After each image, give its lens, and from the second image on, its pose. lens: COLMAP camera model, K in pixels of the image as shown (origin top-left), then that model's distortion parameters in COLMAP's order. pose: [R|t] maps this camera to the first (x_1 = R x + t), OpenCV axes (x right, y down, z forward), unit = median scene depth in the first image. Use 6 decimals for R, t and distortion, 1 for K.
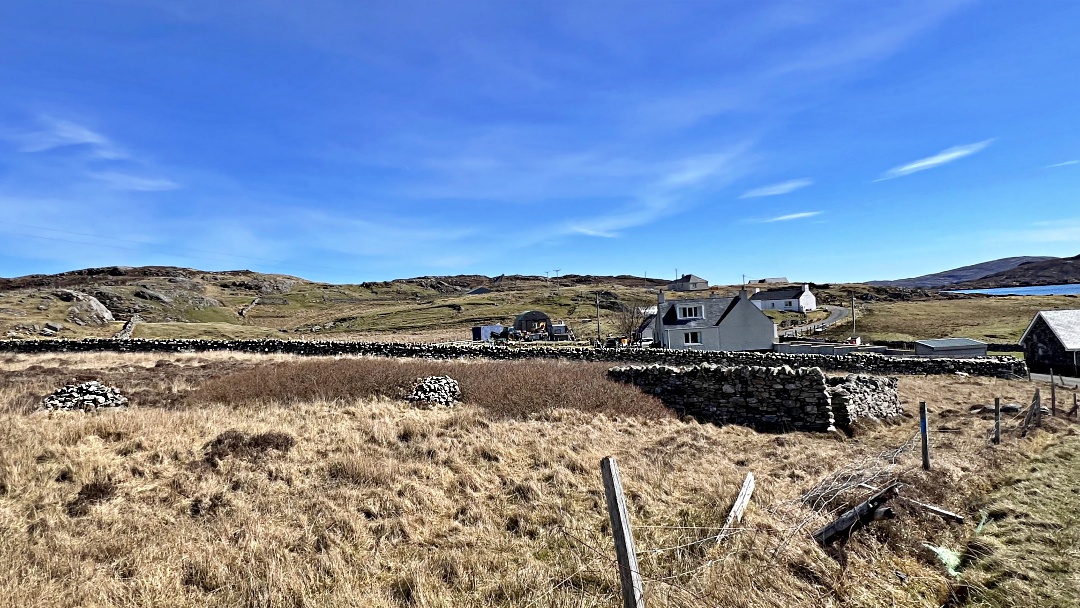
lens RADIAL K [[582.0, 0, 546.8], [0, 582.0, 311.3], [0, 0, 1]] dist [0.002512, -0.001478]
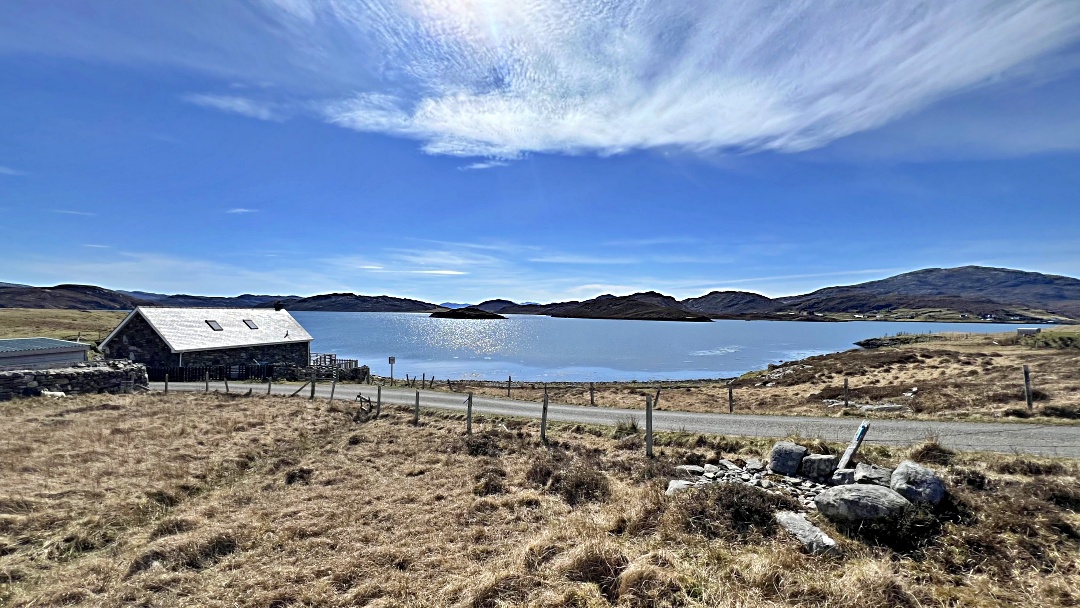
lens RADIAL K [[418.1, 0, 545.5], [0, 418.1, 281.8], [0, 0, 1]] dist [-0.000731, -0.000982]
pose [[-0.038541, 0.133805, 0.990258, 0.226335], [-0.011952, 0.990862, -0.134351, 0.039918], [-0.999186, -0.017014, -0.036590, 0.458964]]
